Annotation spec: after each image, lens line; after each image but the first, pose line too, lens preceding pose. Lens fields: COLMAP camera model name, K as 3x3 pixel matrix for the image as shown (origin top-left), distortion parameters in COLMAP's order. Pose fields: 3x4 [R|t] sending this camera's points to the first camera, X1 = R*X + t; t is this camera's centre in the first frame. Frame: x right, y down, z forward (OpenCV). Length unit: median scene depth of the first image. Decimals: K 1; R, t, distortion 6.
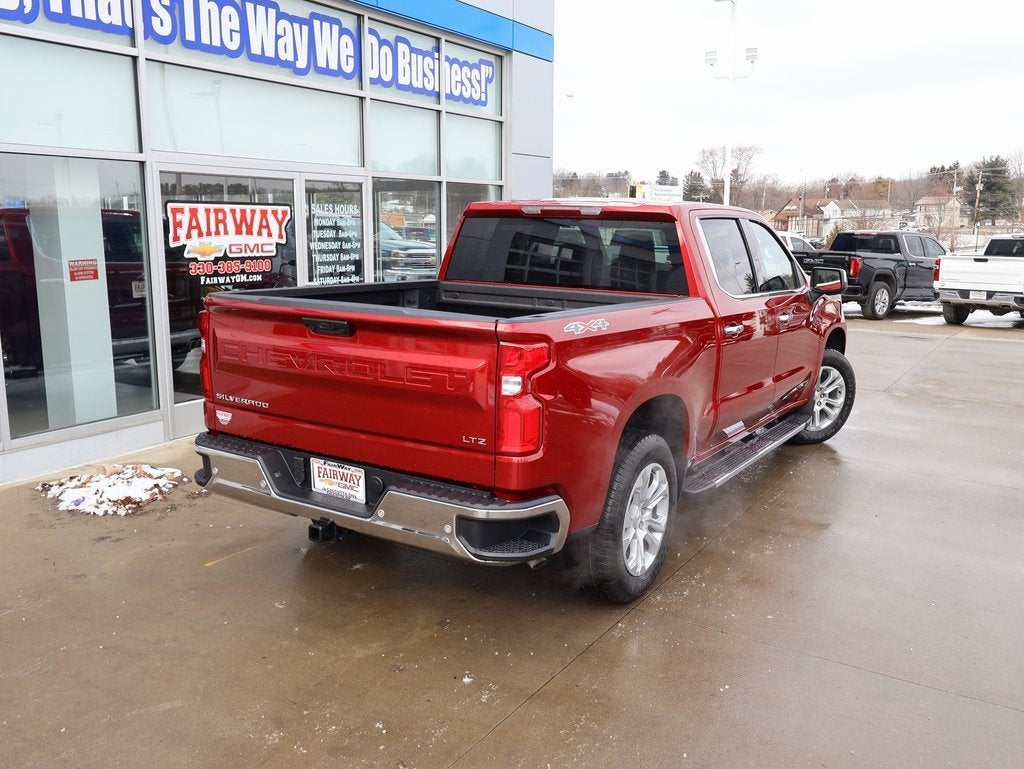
lens RADIAL K [[890.7, 0, 512.0], [0, 890.7, 384.5], [0, 0, 1]] dist [-0.005468, 0.001818]
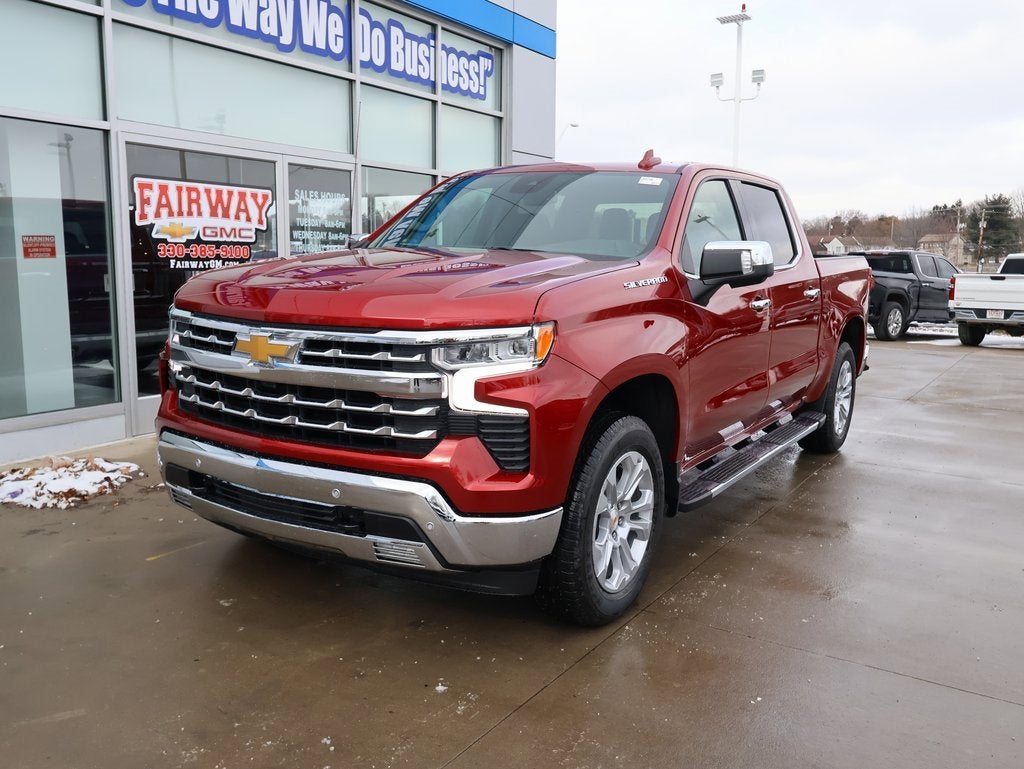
lens RADIAL K [[890.7, 0, 512.0], [0, 890.7, 384.5], [0, 0, 1]] dist [-0.005468, 0.001818]
pose [[0.999976, 0.005279, -0.004586, 0.008401], [-0.005458, 0.999186, -0.039968, 0.041509], [0.004371, 0.039992, 0.999190, 0.083525]]
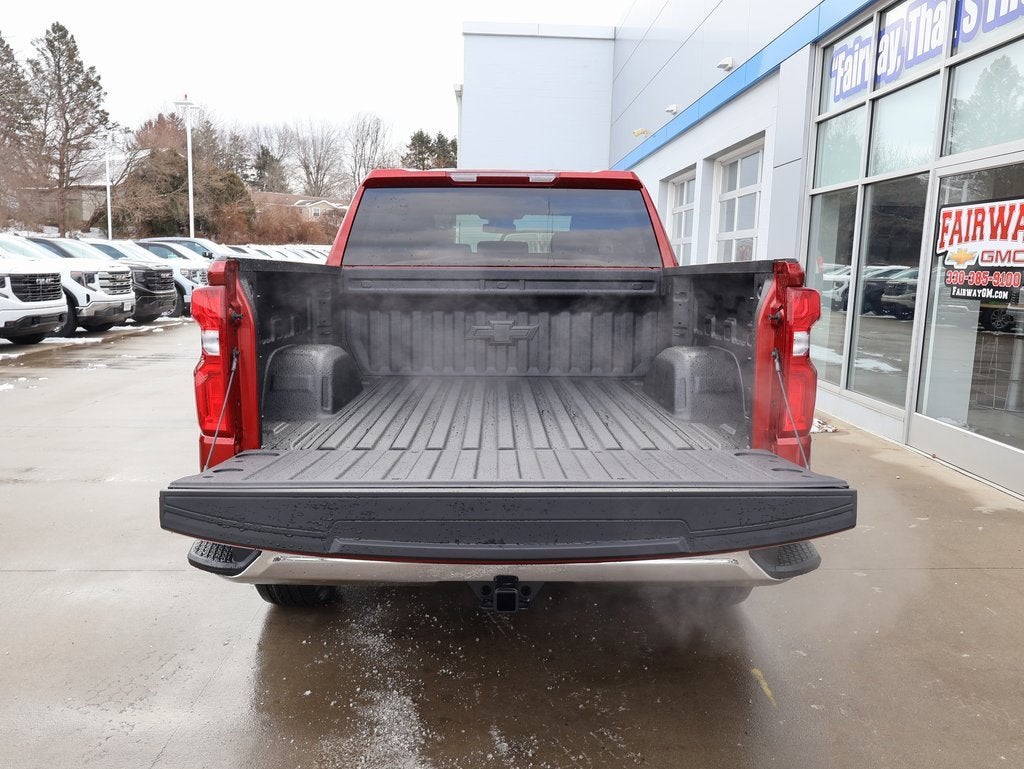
lens RADIAL K [[825.7, 0, 512.0], [0, 825.7, 384.5], [0, 0, 1]] dist [-0.004219, 0.007568]
pose [[-0.836206, 0.052856, -0.545862, 0.472850], [-0.128285, 0.948877, 0.288401, -0.204030], [0.533200, 0.311188, -0.786676, 1.403876]]
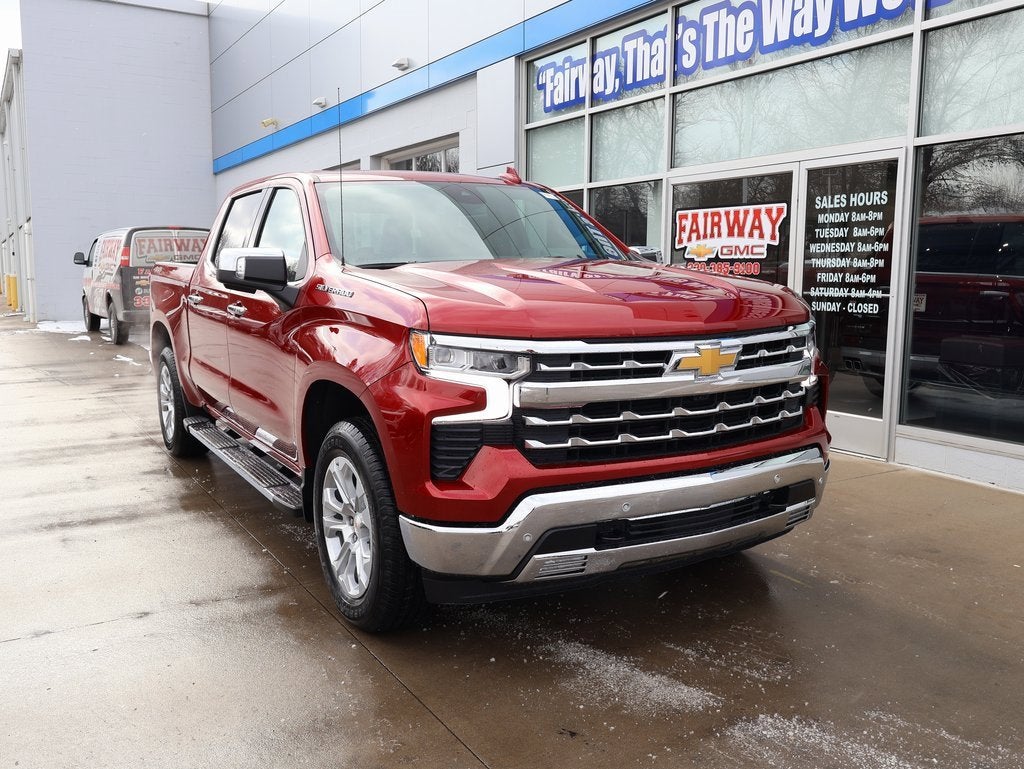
lens RADIAL K [[898.4, 0, 512.0], [0, 898.4, 384.5], [0, 0, 1]] dist [-0.002261, 0.000229]
pose [[-0.460972, 0.101450, -0.881597, 0.719094], [-0.169495, 0.965090, 0.199684, -0.168747], [0.871077, 0.241475, -0.427684, 1.265740]]
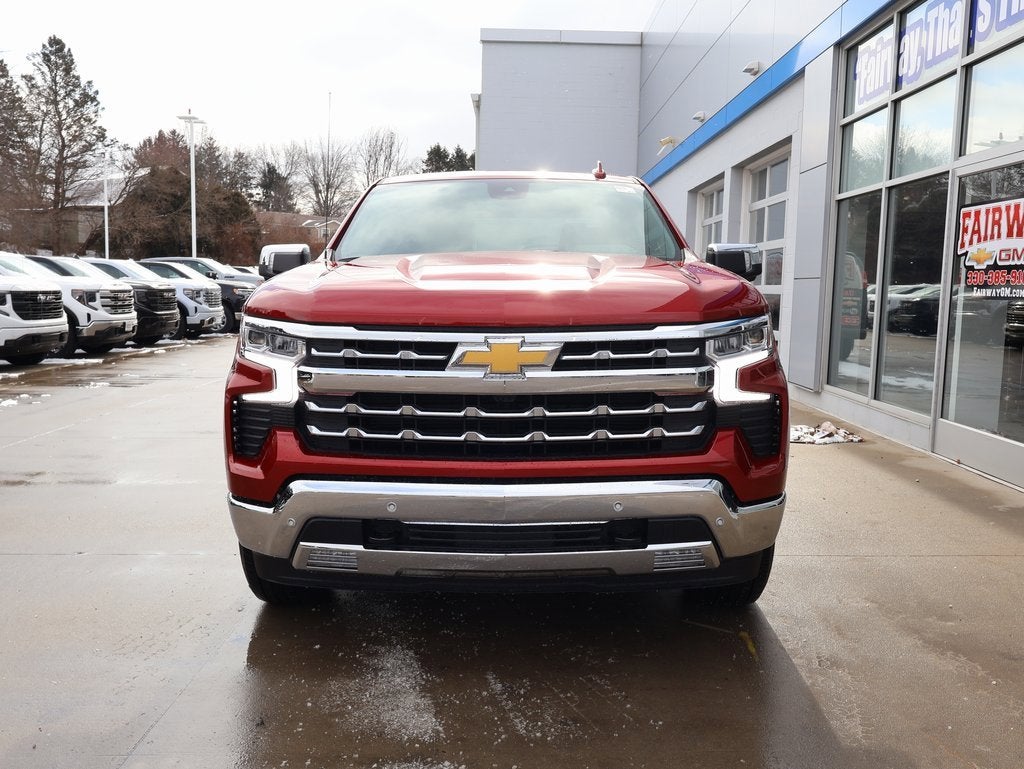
lens RADIAL K [[902.7, 0, 512.0], [0, 902.7, 384.5], [0, 0, 1]] dist [0.001011, 0.000214]
pose [[-0.851107, 0.033697, -0.523911, 0.497871], [-0.118897, 0.959637, 0.254873, -0.195873], [0.511352, 0.279215, -0.812747, 1.471641]]
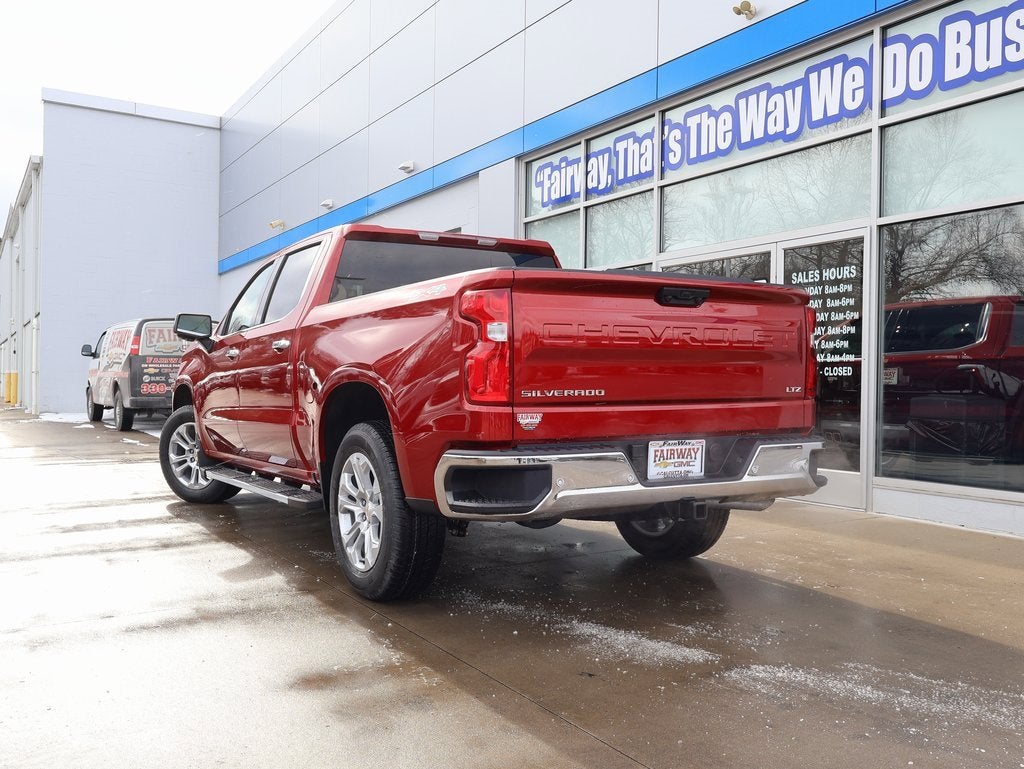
lens RADIAL K [[898.4, 0, 512.0], [0, 898.4, 384.5], [0, 0, 1]] dist [-0.002261, 0.000229]
pose [[-0.448025, -0.012094, -0.893939, 0.793142], [-0.177697, 0.981163, 0.075785, -0.120841], [0.876183, 0.192804, -0.441734, 1.292243]]
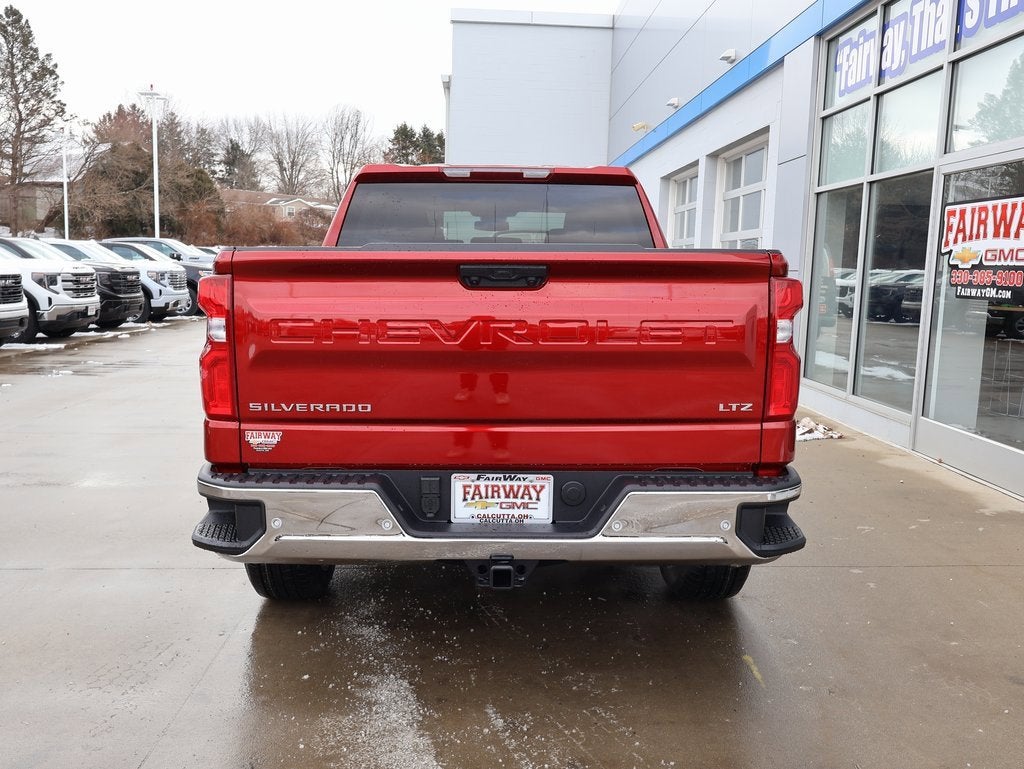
lens RADIAL K [[898.4, 0, 512.0], [0, 898.4, 384.5], [0, 0, 1]] dist [-0.002261, 0.000229]
pose [[-0.830593, 0.043426, -0.555184, 0.498387], [-0.131711, 0.953349, 0.271619, -0.204801], [0.541080, 0.298729, -0.786126, 1.440000]]
